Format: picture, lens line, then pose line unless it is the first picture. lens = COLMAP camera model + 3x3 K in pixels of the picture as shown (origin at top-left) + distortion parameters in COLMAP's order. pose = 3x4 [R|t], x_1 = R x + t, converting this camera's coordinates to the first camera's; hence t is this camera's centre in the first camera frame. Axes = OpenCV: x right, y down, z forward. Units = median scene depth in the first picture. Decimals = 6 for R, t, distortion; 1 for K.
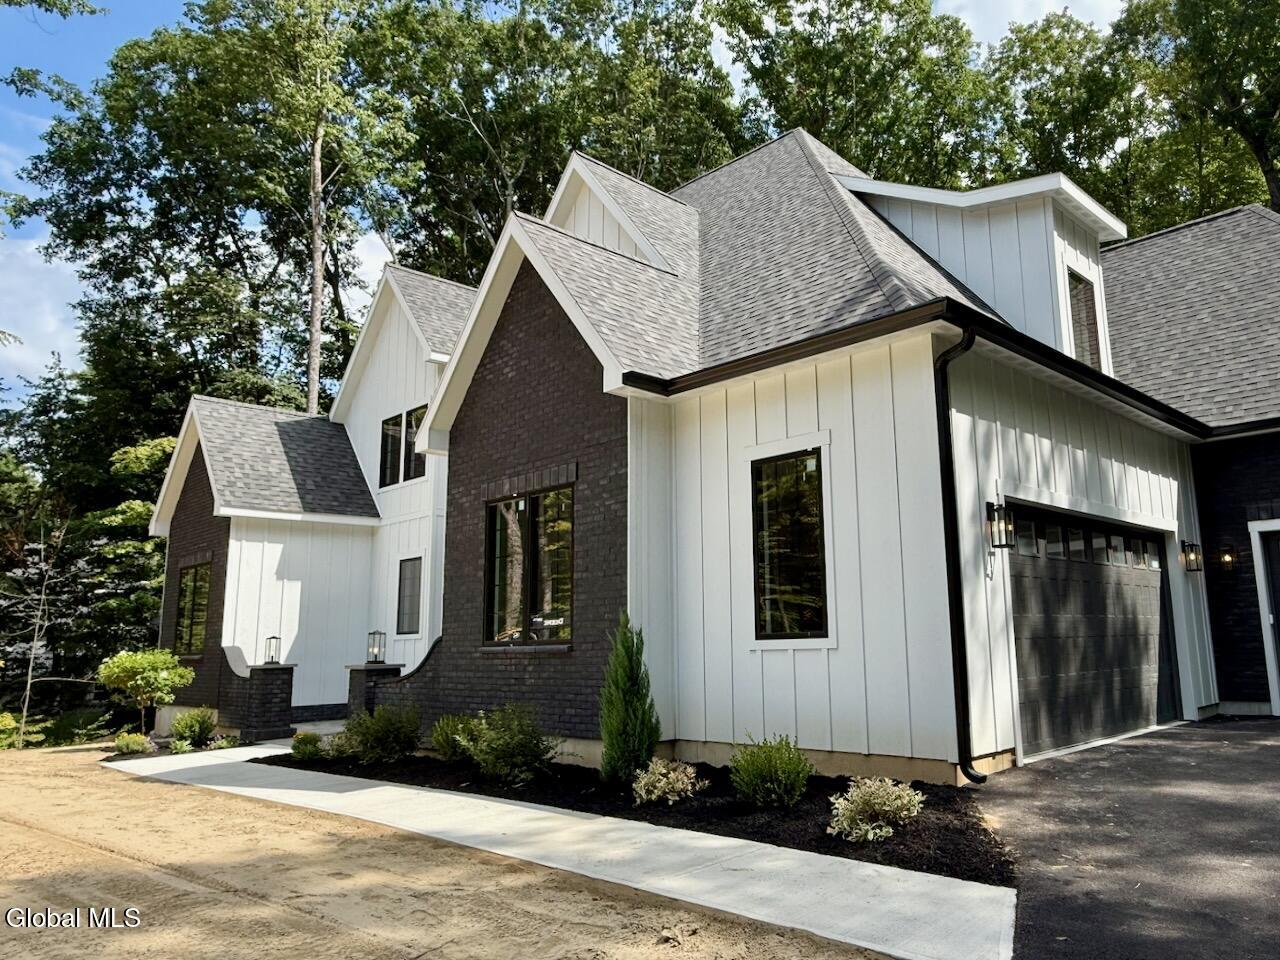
lens RADIAL K [[902.3, 0, 767.0], [0, 902.3, 501.7], [0, 0, 1]] dist [-0.003800, -0.003395]
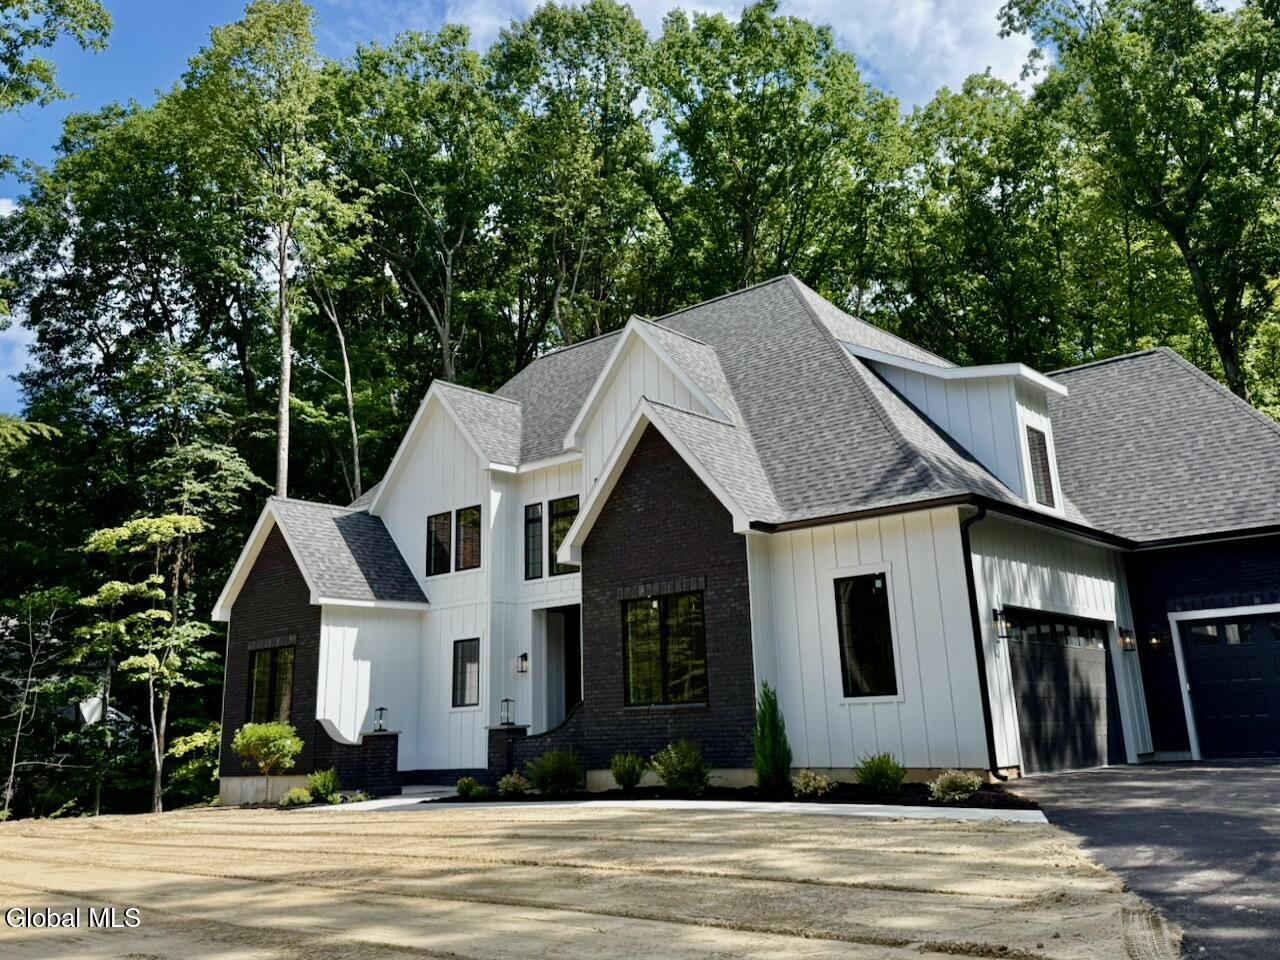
lens RADIAL K [[1078.6, 0, 676.1], [0, 1078.6, 420.5], [0, 0, 1]] dist [0.106084, -0.204702]
pose [[0.999343, 0.002625, 0.036135, -0.206266], [0.001896, 0.992216, -0.124518, -0.048608], [-0.036181, 0.124504, 0.991559, -0.498688]]
